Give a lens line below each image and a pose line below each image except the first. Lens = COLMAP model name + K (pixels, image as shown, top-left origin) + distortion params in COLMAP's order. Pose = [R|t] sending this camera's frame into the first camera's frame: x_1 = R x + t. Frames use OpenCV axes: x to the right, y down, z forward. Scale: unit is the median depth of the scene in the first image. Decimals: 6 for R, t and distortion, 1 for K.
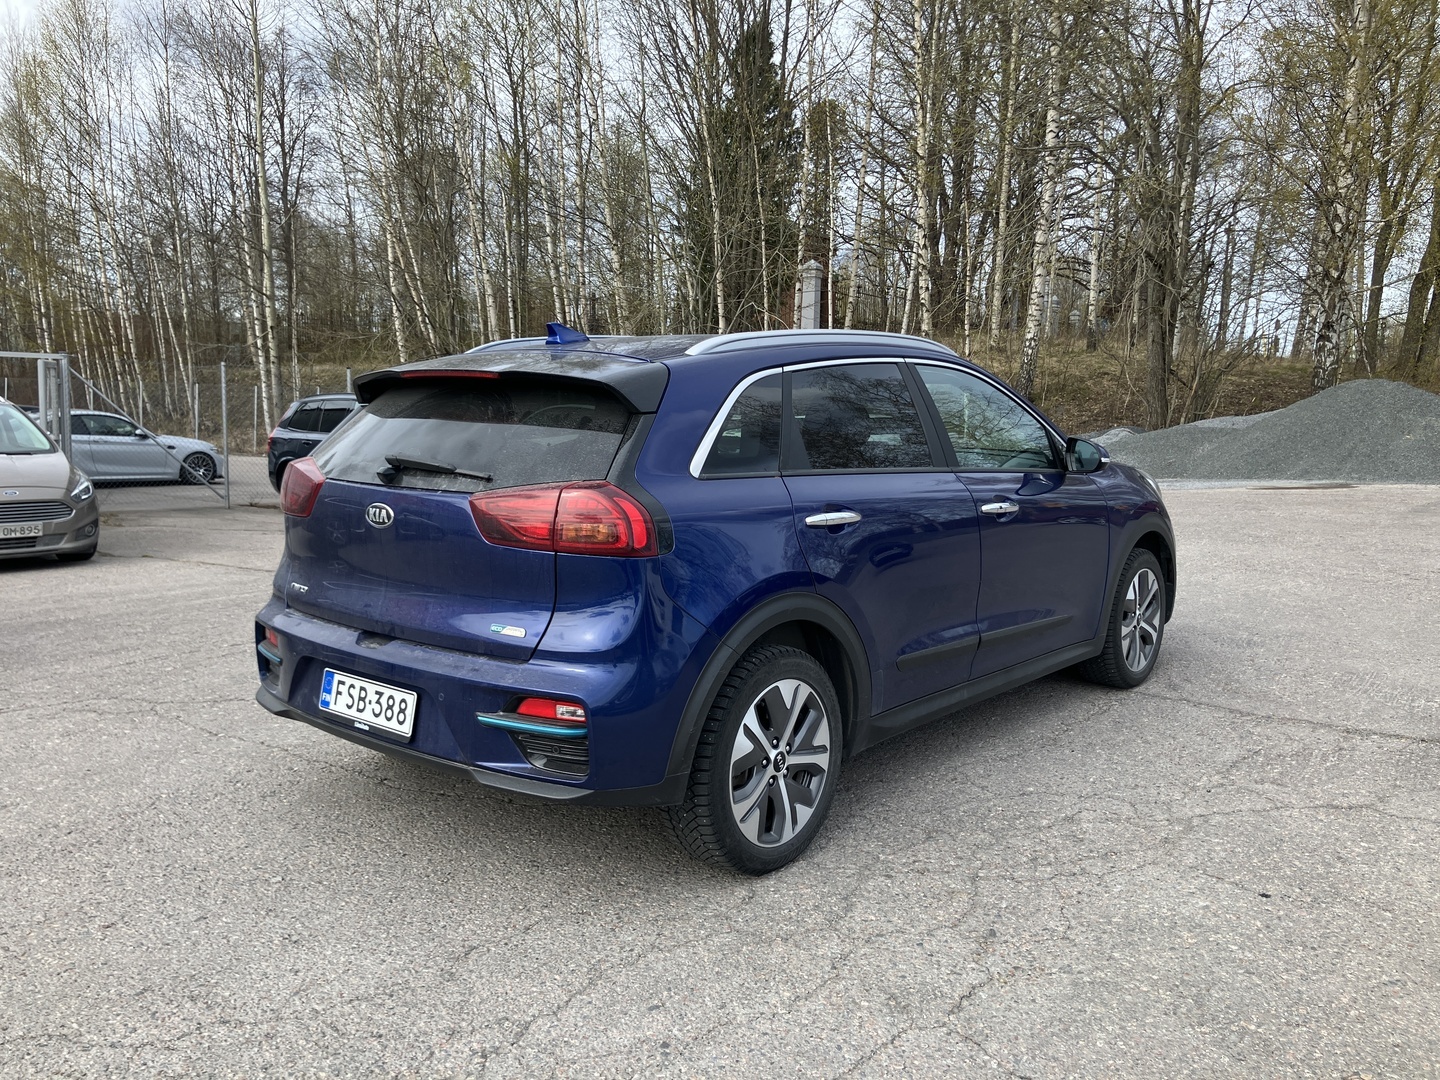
lens RADIAL K [[1175.5, 0, 717.9], [0, 1175.5, 549.1], [0, 0, 1]] dist [0.017650, -0.008562]
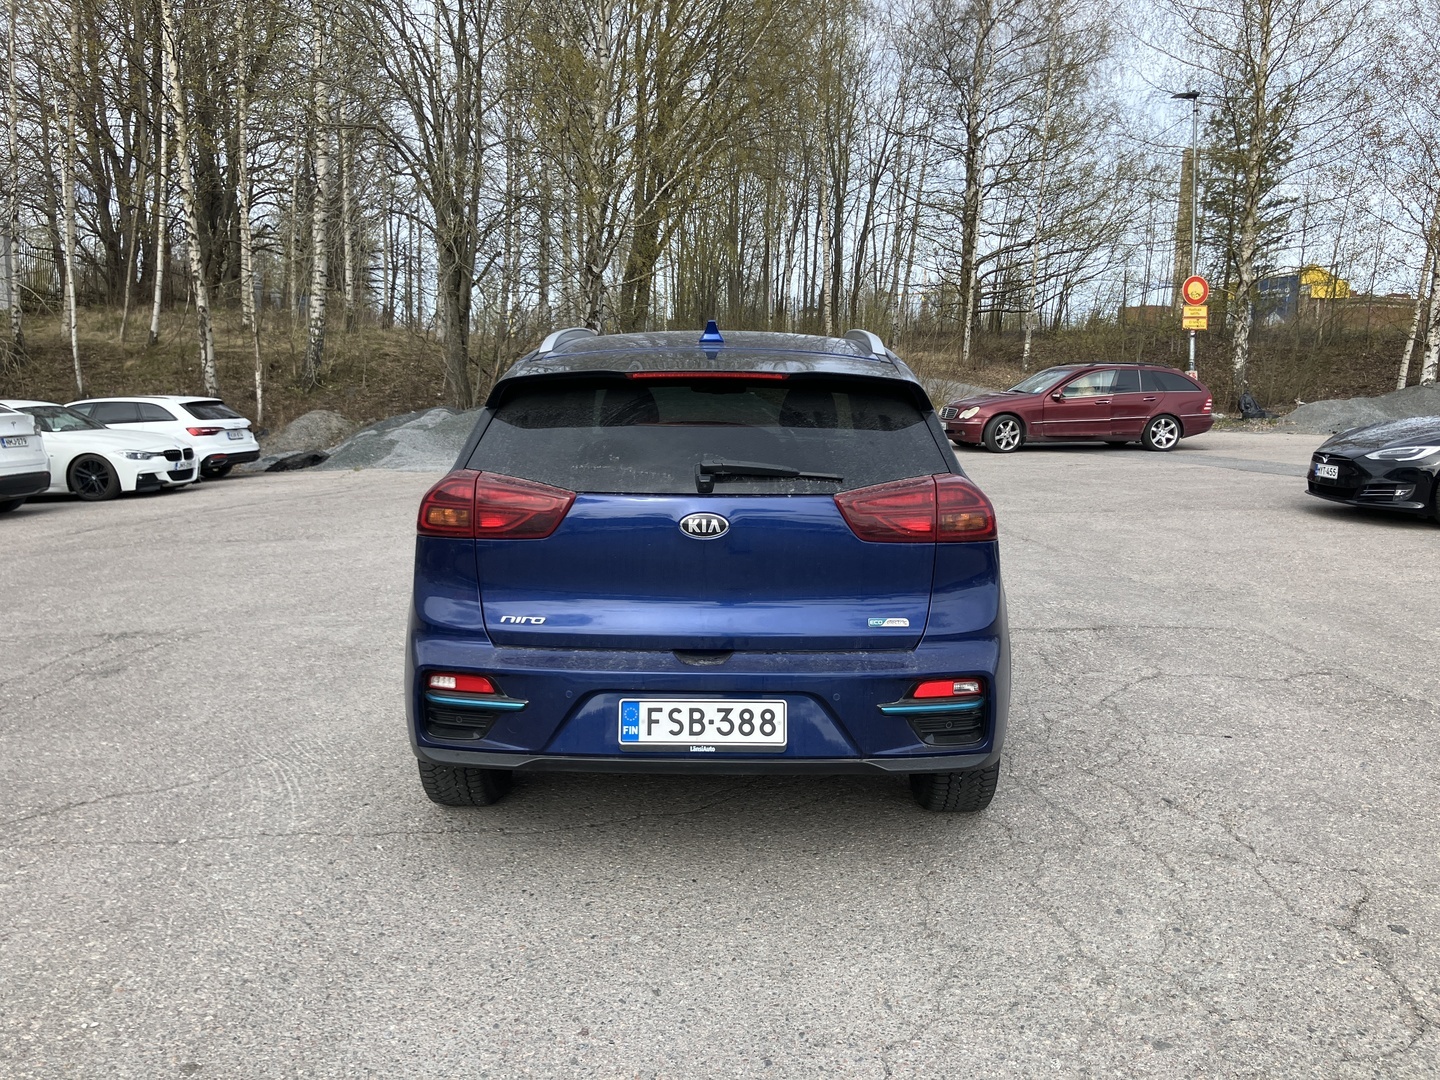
lens RADIAL K [[1175.5, 0, 719.9], [0, 1175.5, 537.4], [0, 0, 1]] dist [0.017650, -0.008562]
pose [[0.783635, -0.088447, 0.614893, -0.854729], [0.083327, 0.995833, 0.037047, -0.052735], [-0.615607, 0.022206, 0.787740, 0.242688]]
